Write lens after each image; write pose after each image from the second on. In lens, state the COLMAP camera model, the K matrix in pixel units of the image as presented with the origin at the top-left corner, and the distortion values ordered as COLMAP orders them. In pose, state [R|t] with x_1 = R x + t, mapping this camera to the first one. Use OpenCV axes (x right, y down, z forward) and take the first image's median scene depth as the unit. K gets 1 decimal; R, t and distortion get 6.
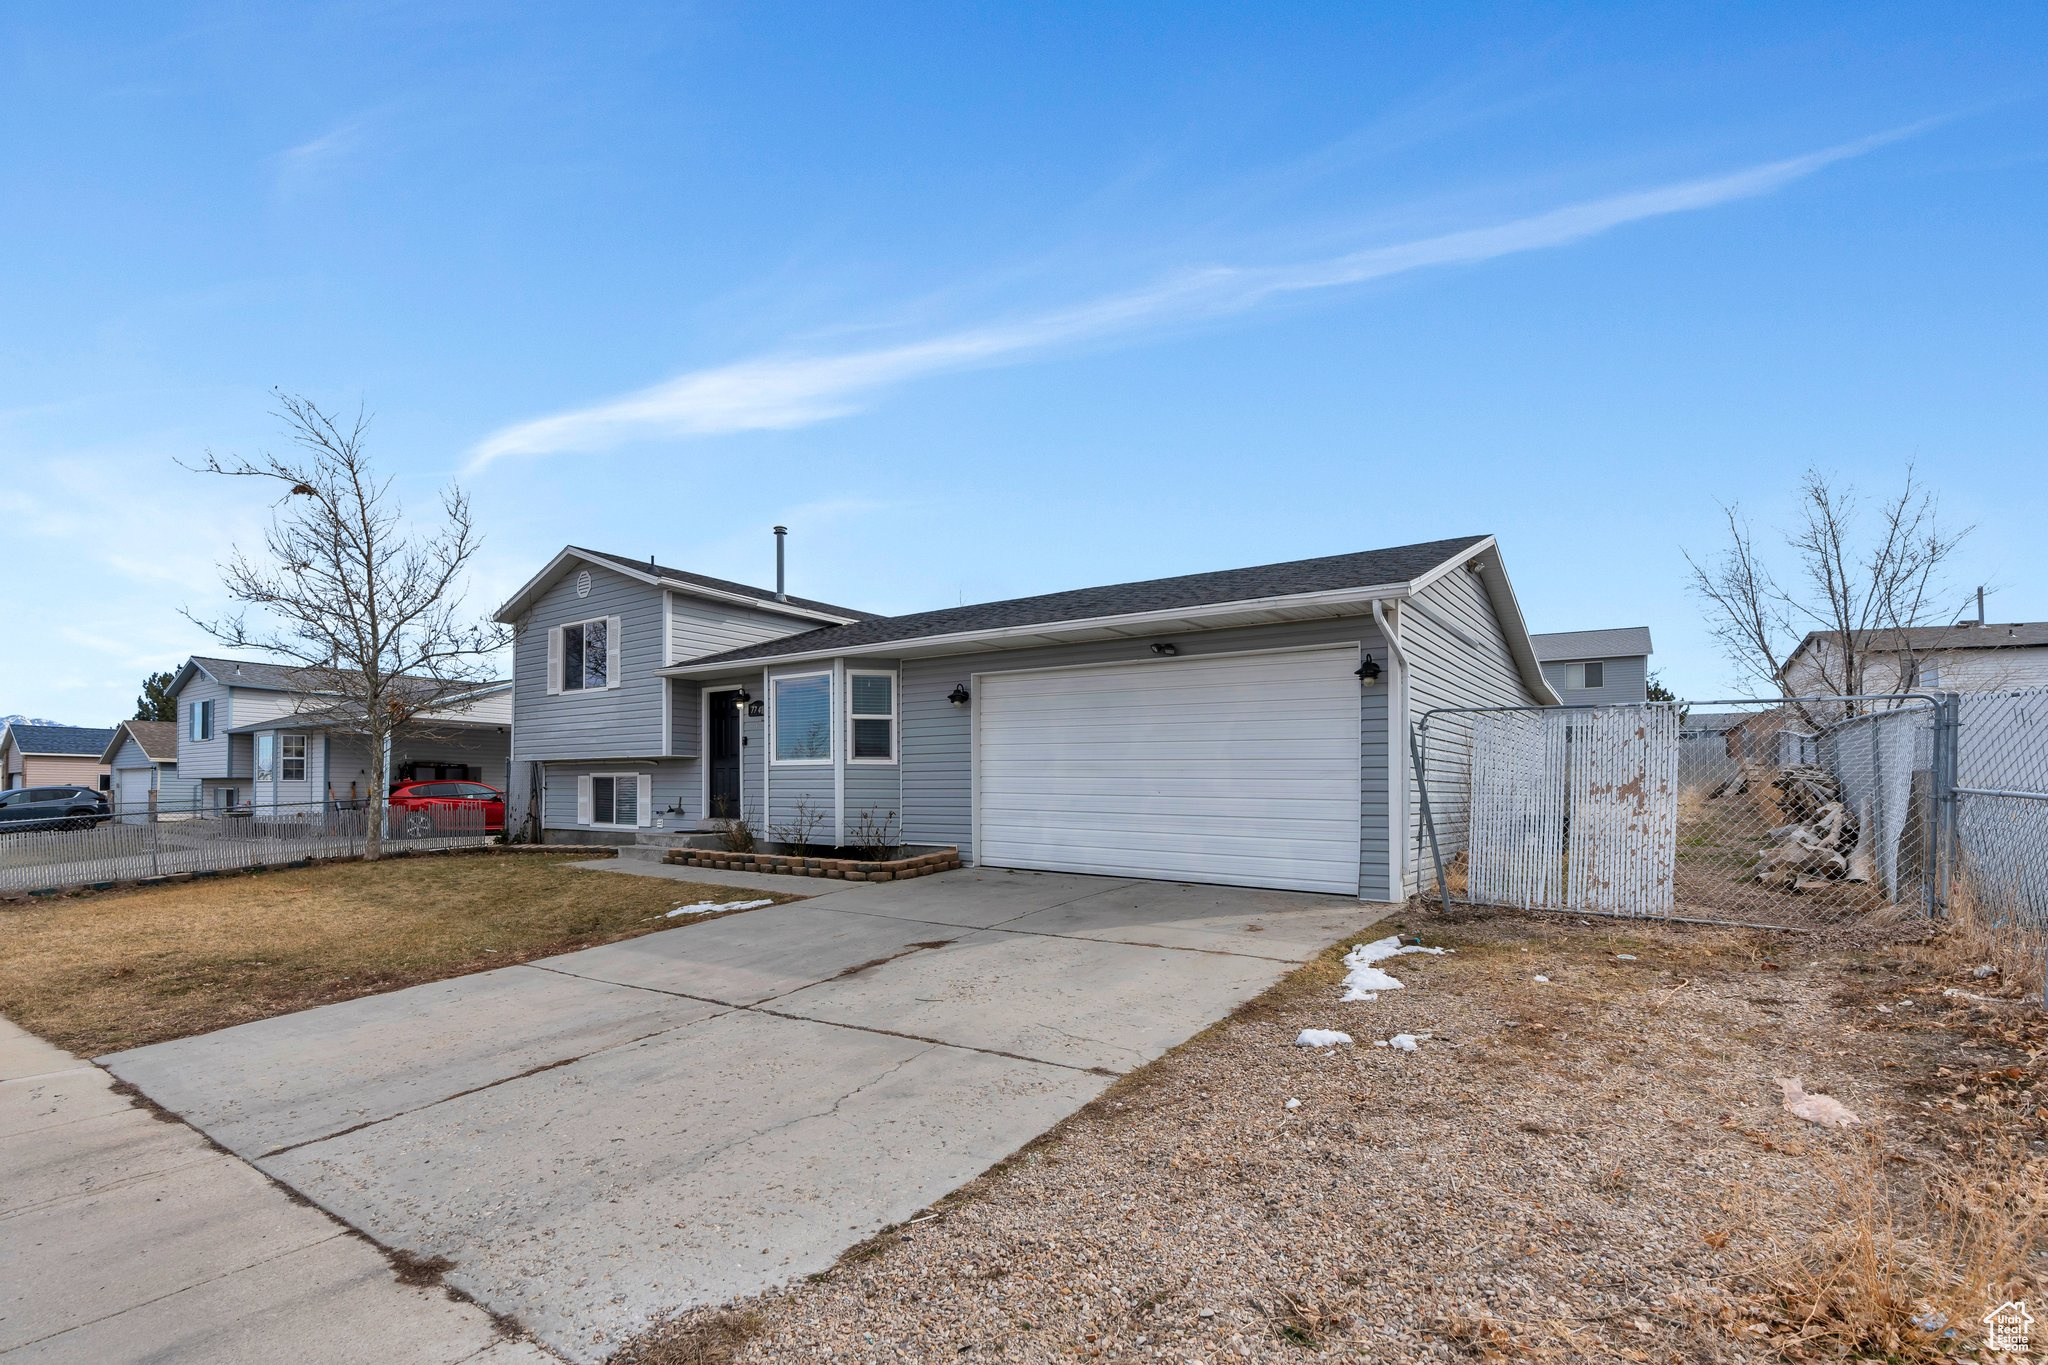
lens RADIAL K [[968.8, 0, 1023.5], [0, 968.8, 798.1], [0, 0, 1]] dist [-0.004245, 0.002350]
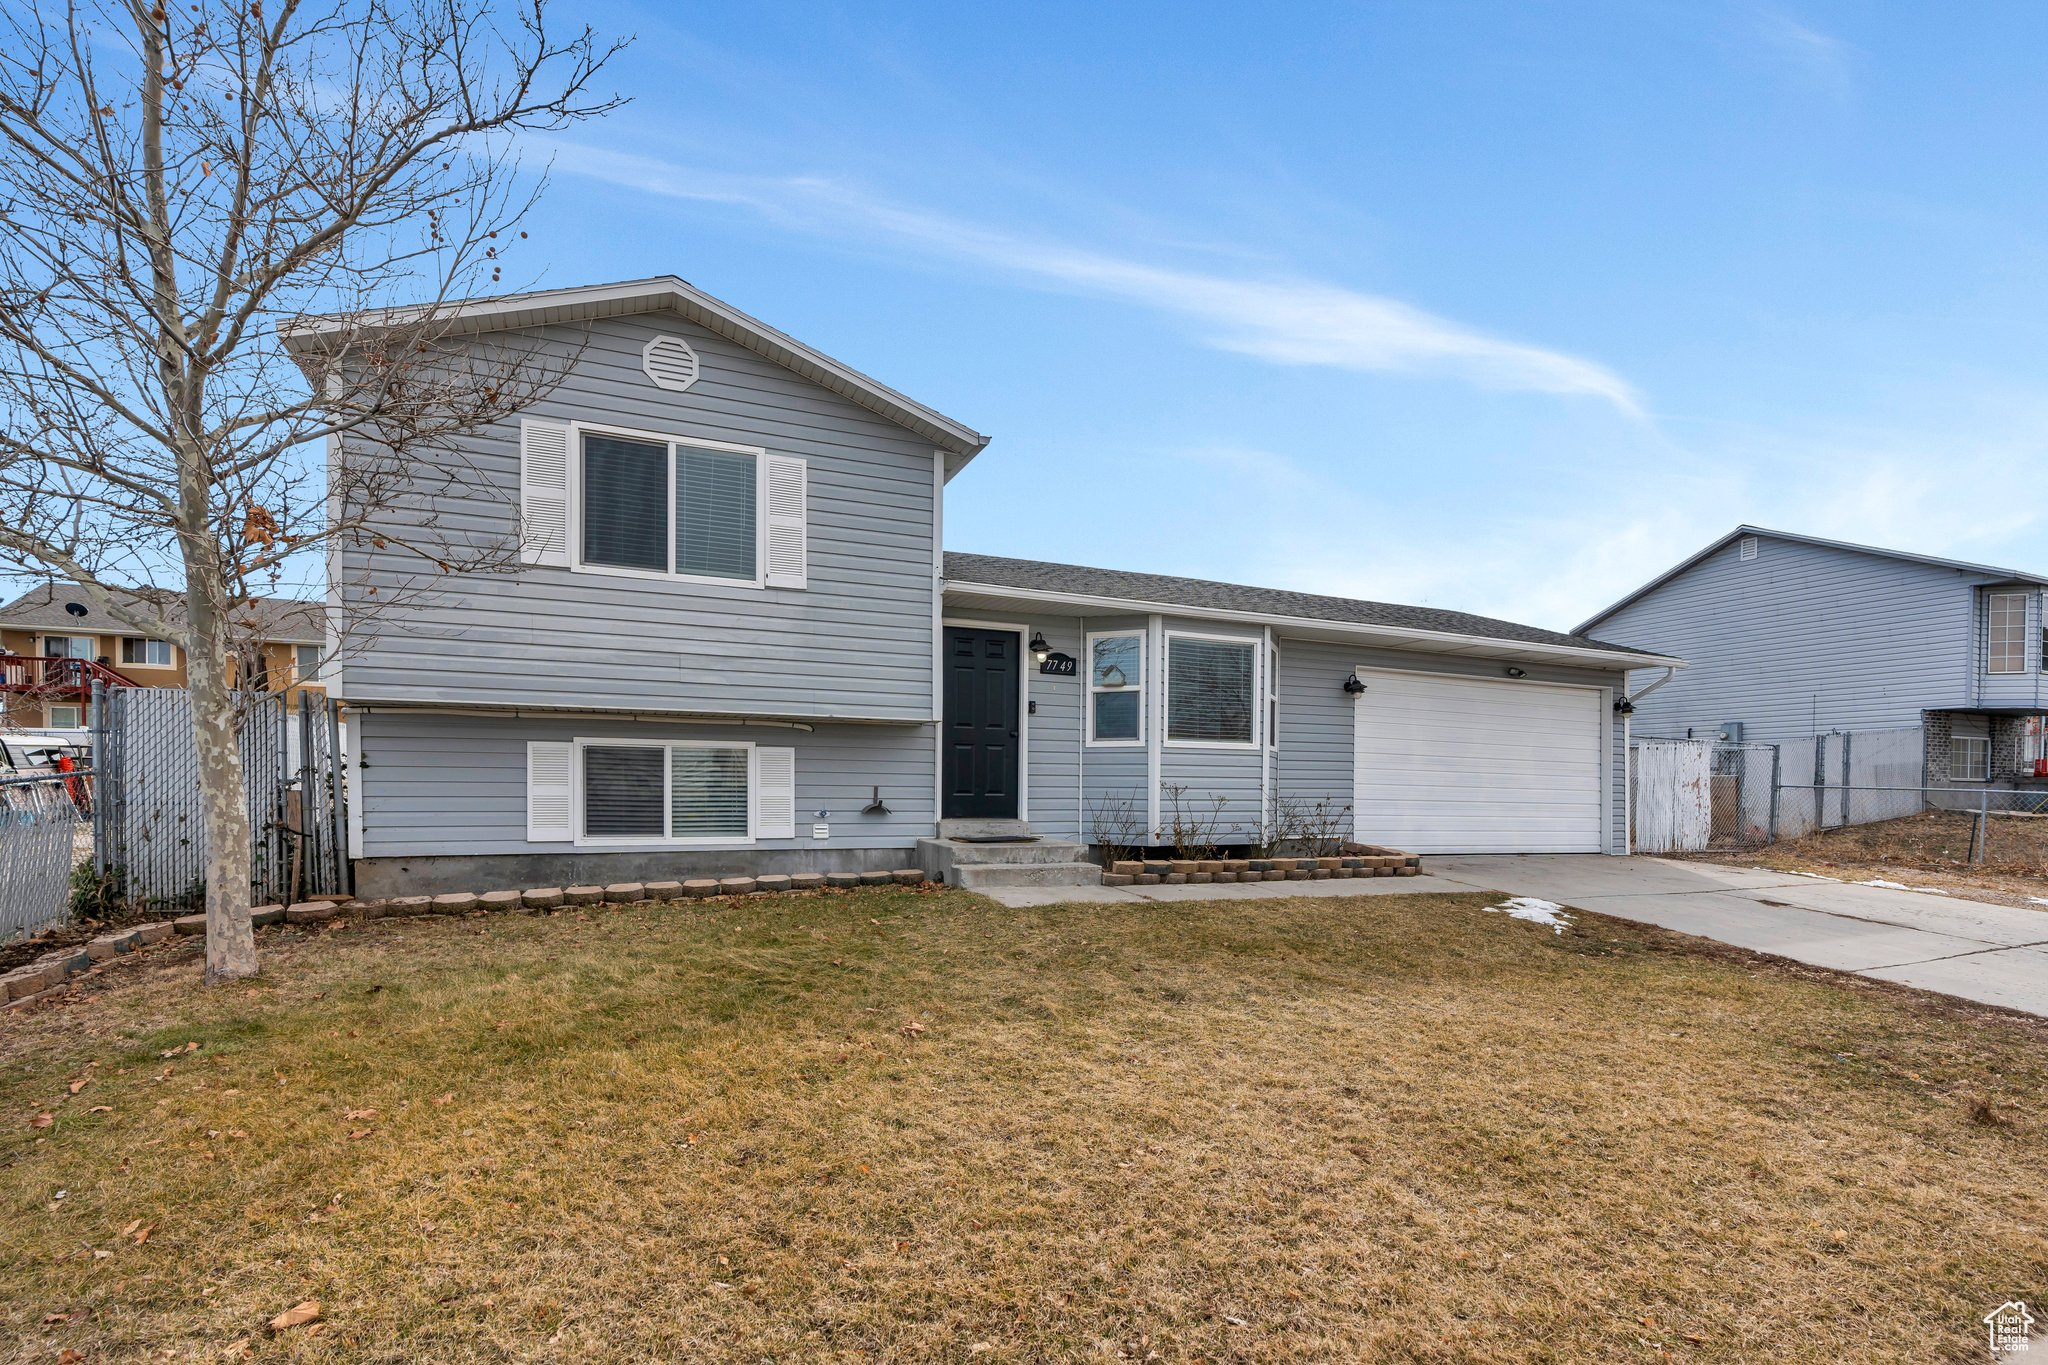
lens RADIAL K [[968.8, 0, 1062.6], [0, 968.8, 798.9], [0, 0, 1]] dist [-0.004245, 0.002350]
pose [[0.483694, -0.011623, 0.875160, -0.989626], [-0.003977, 0.999872, 0.015477, -0.003768], [-0.875228, -0.010967, 0.483586, 0.711881]]
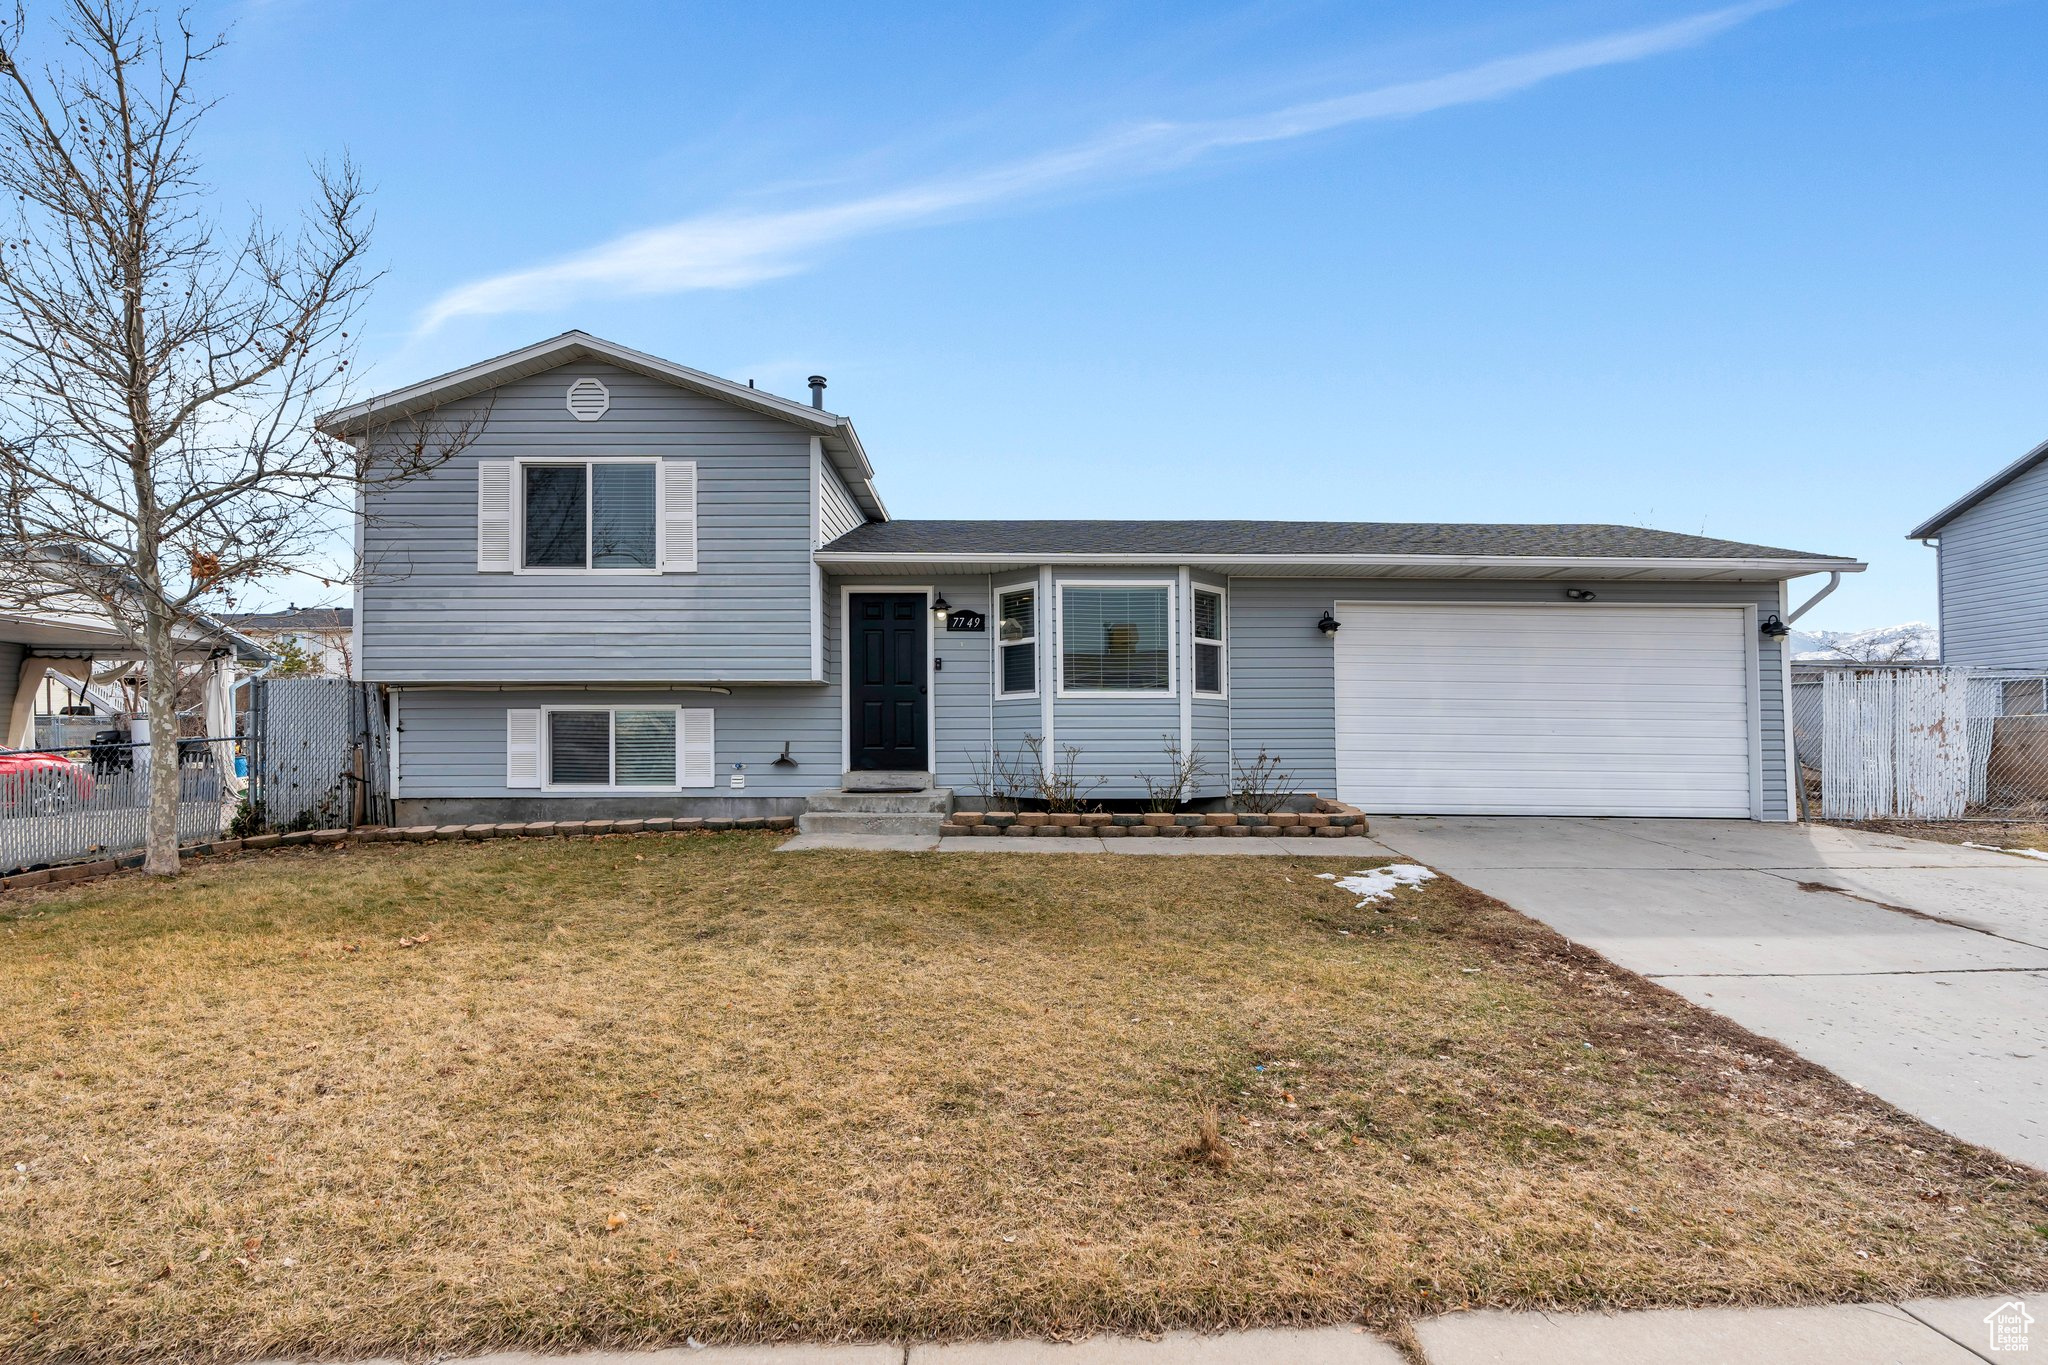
lens RADIAL K [[968.8, 0, 1072.5], [0, 968.8, 727.9], [0, 0, 1]] dist [-0.004245, 0.002350]
pose [[0.794331, 0.003442, 0.607475, -0.722680], [0.007764, 0.999845, -0.015817, 0.001971], [-0.607435, 0.017280, 0.794181, 0.398990]]
